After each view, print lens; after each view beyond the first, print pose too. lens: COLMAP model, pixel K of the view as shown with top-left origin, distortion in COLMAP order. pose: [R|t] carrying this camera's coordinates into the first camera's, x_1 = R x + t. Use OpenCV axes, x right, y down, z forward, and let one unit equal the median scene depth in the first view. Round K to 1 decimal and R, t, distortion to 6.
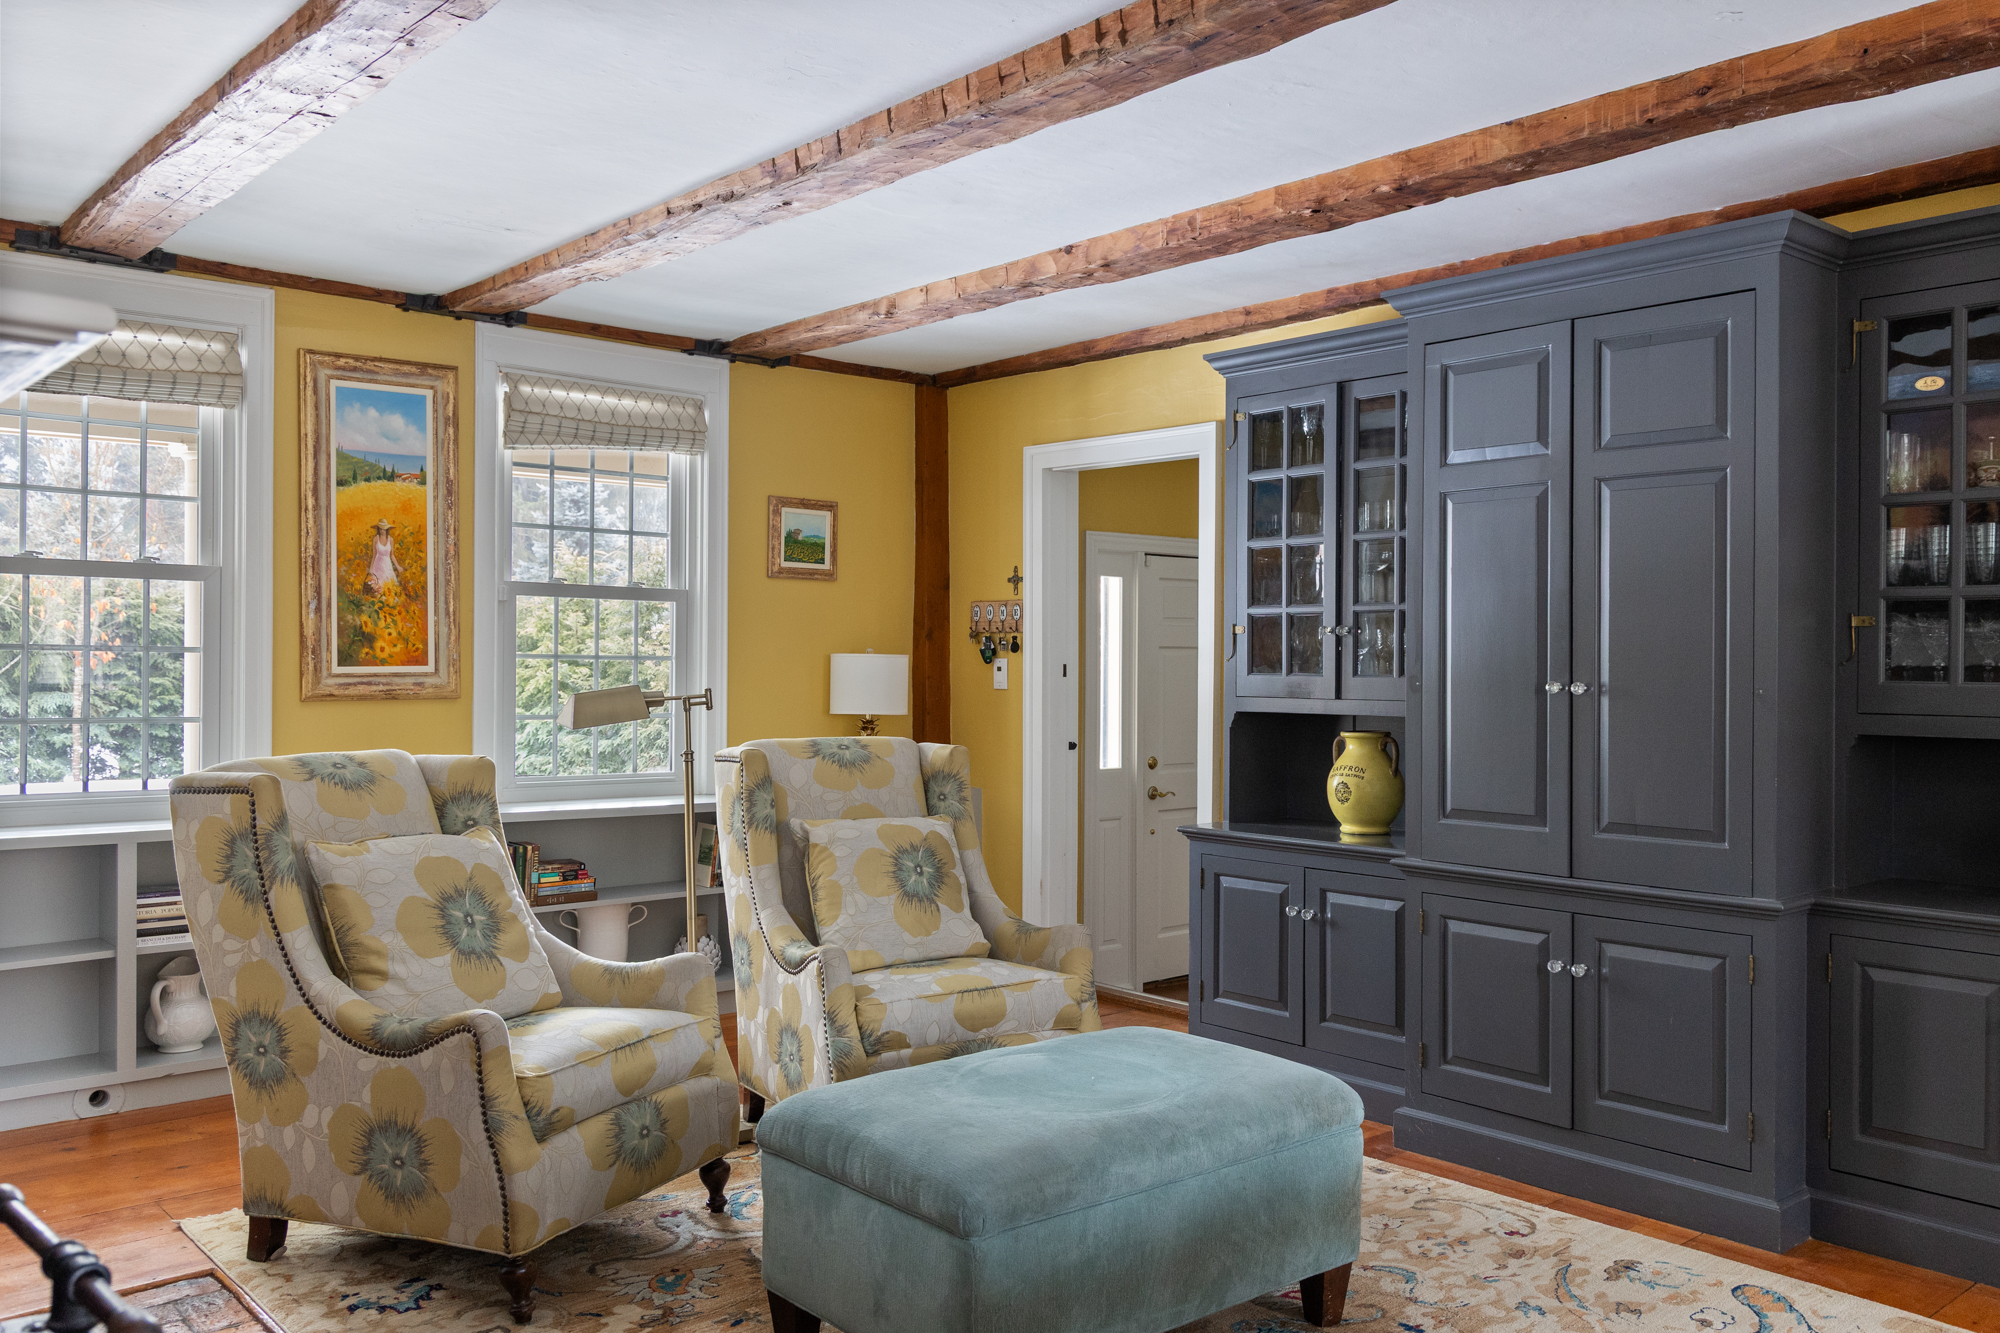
lens RADIAL K [[1576.4, 0, 1000.9], [0, 1576.4, 669.7], [0, 0, 1]] dist [-0.004708, -0.002379]
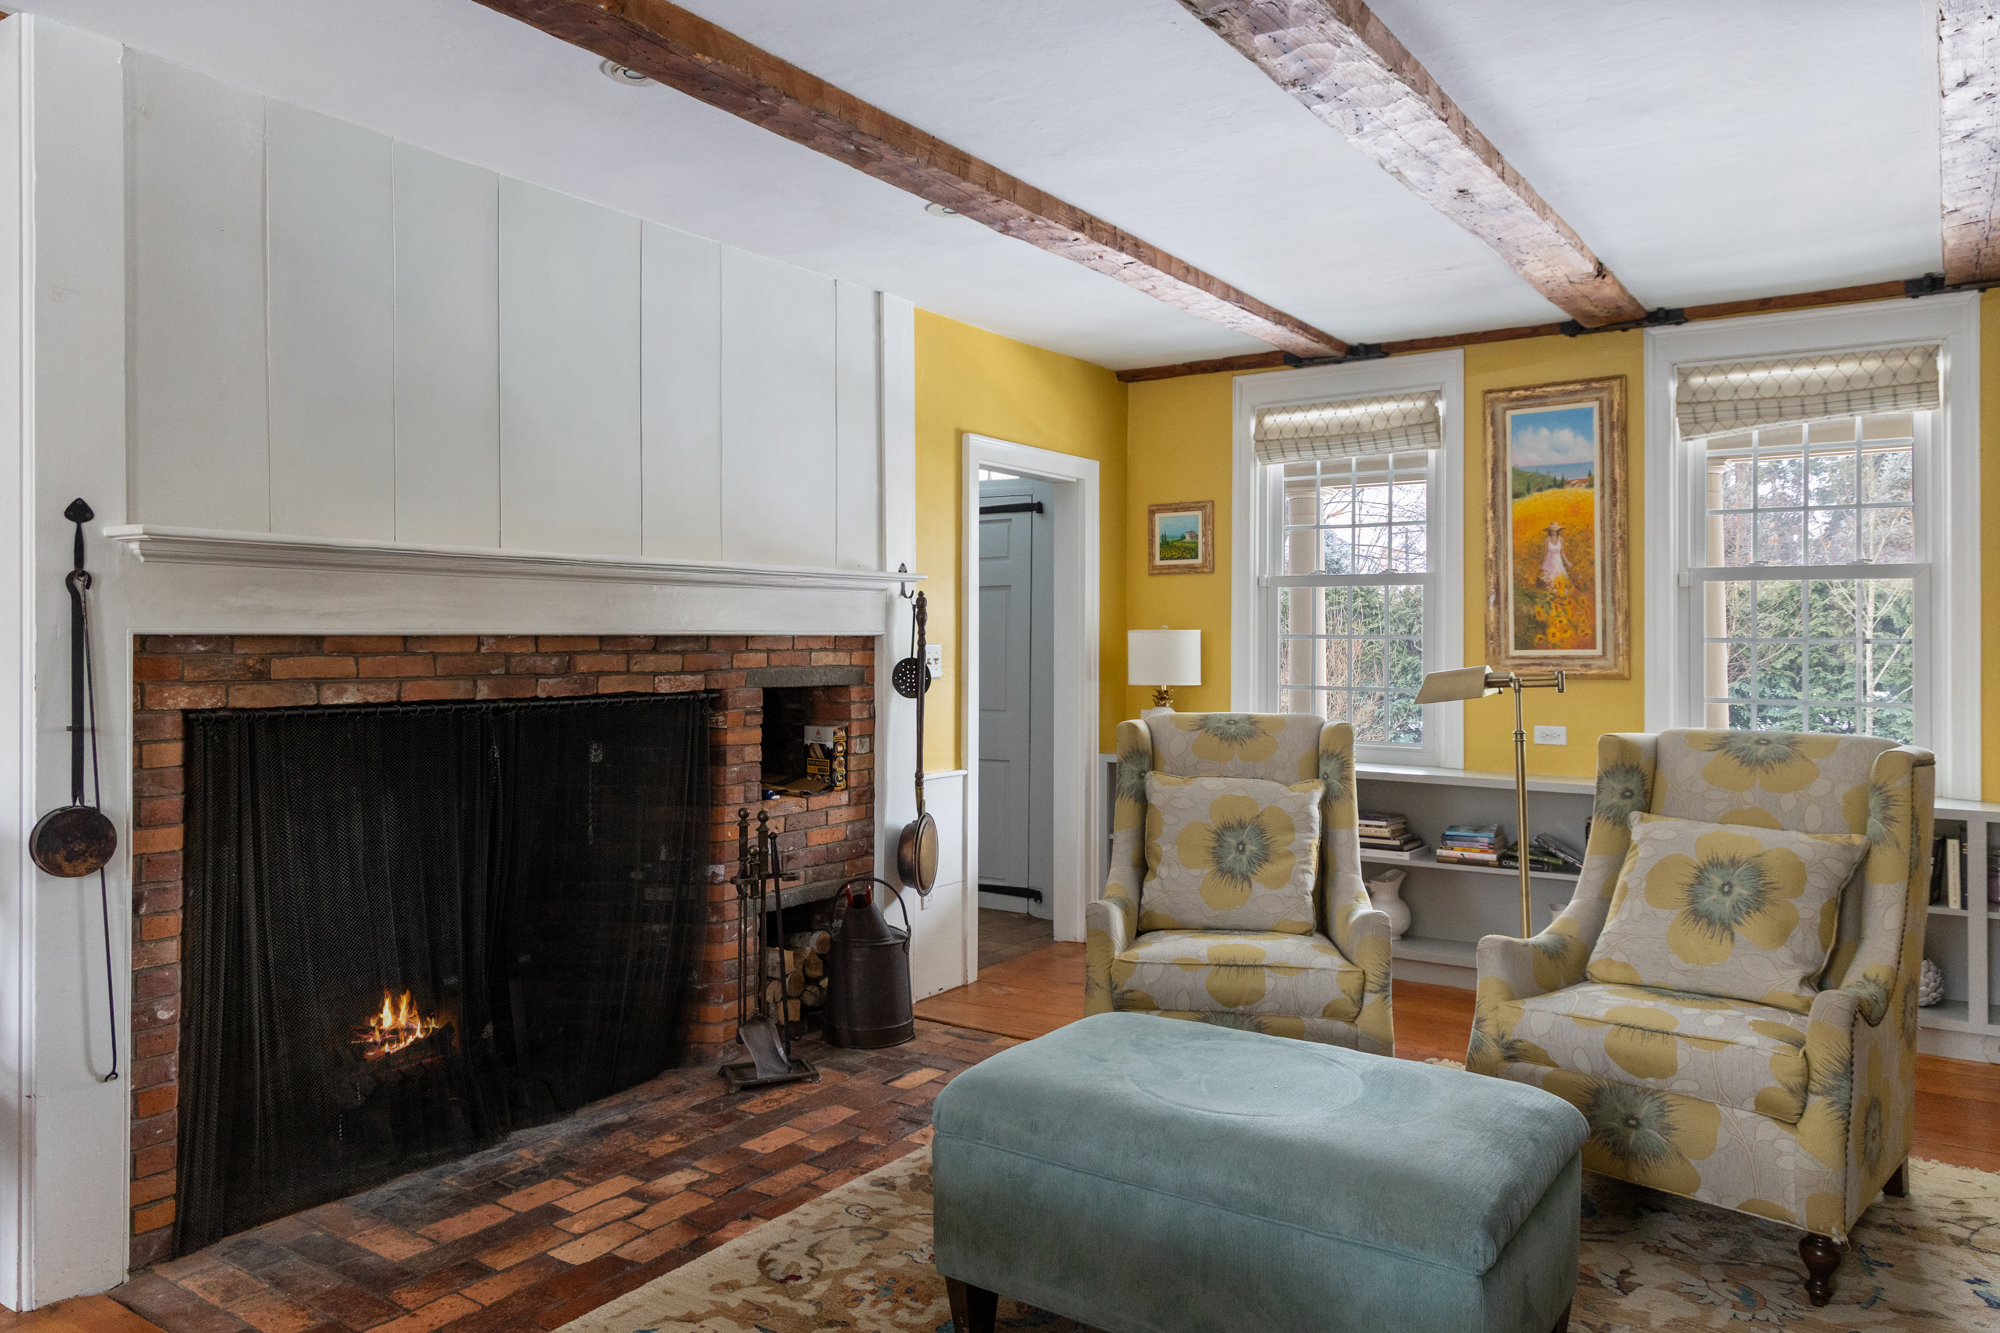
lens RADIAL K [[1352.9, 0, 1019.7], [0, 1352.9, 626.7], [0, 0, 1]] dist [0.011522, -0.008743]
pose [[0.263989, -0.014643, -0.964415, 0.461873], [-0.003624, 0.999863, -0.016173, -0.001572], [0.964519, 0.007764, 0.263899, 0.363226]]
